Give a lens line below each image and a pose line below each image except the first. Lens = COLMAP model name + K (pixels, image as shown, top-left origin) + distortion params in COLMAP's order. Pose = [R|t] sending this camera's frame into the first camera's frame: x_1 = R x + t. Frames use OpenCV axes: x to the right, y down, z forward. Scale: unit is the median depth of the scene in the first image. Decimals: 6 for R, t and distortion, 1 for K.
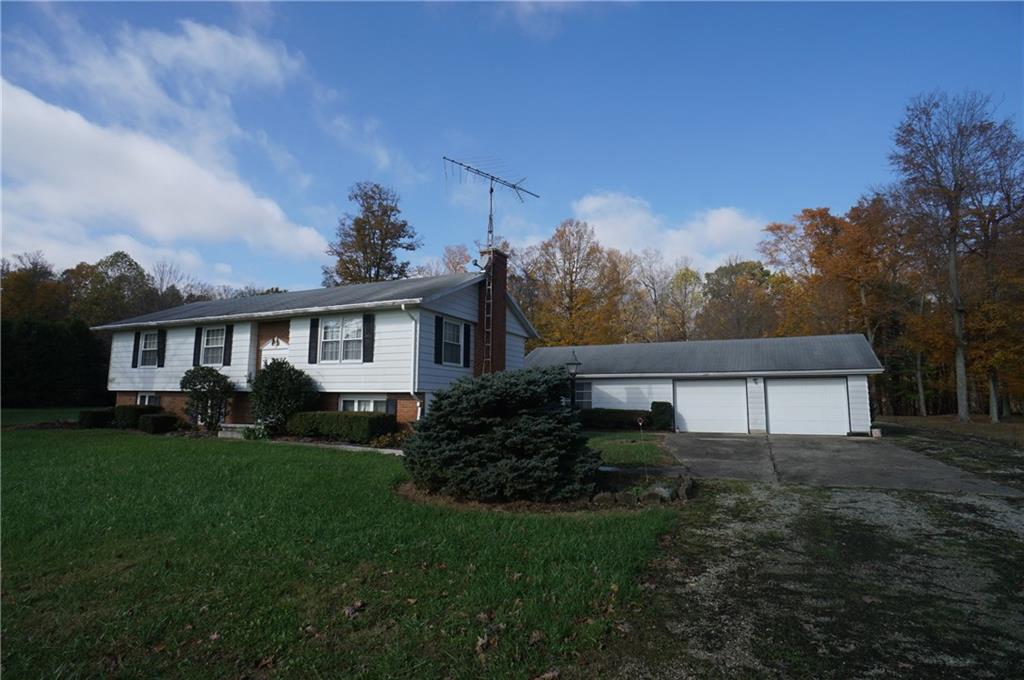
lens RADIAL K [[538.5, 0, 511.8], [0, 538.5, 336.9], [0, 0, 1]] dist [-0.036207, 0.012749]
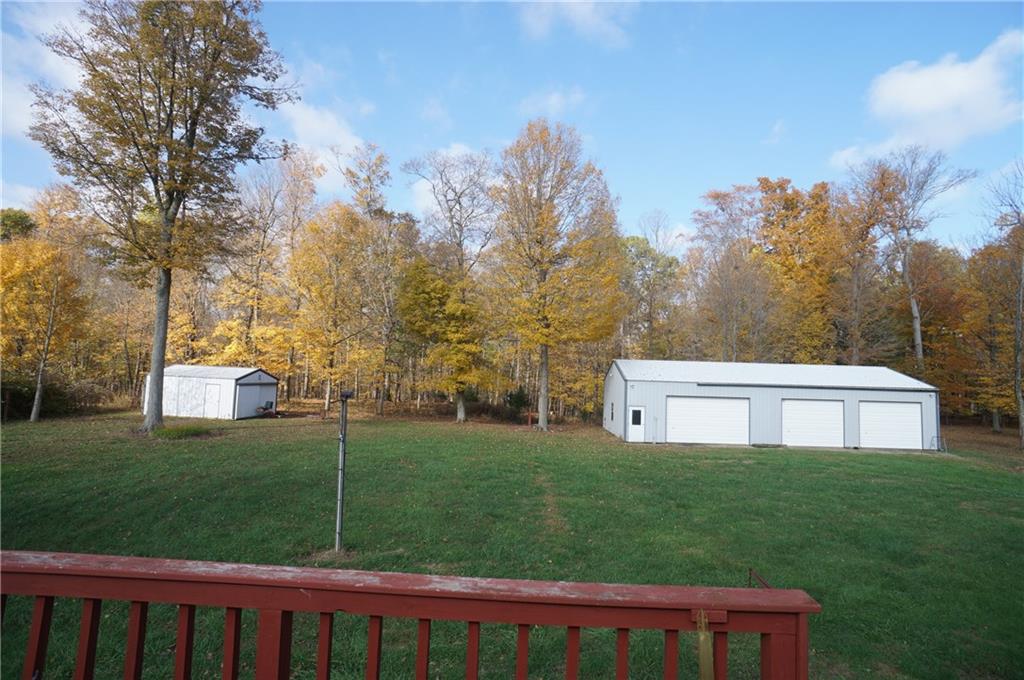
lens RADIAL K [[538.5, 0, 520.4], [0, 538.5, 338.5], [0, 0, 1]] dist [-0.036207, 0.012749]
pose [[0.911003, 0.051030, 0.409230, -0.510865], [-0.074348, 0.996378, 0.041263, 0.033624], [-0.405642, -0.068017, 0.911498, 1.403703]]
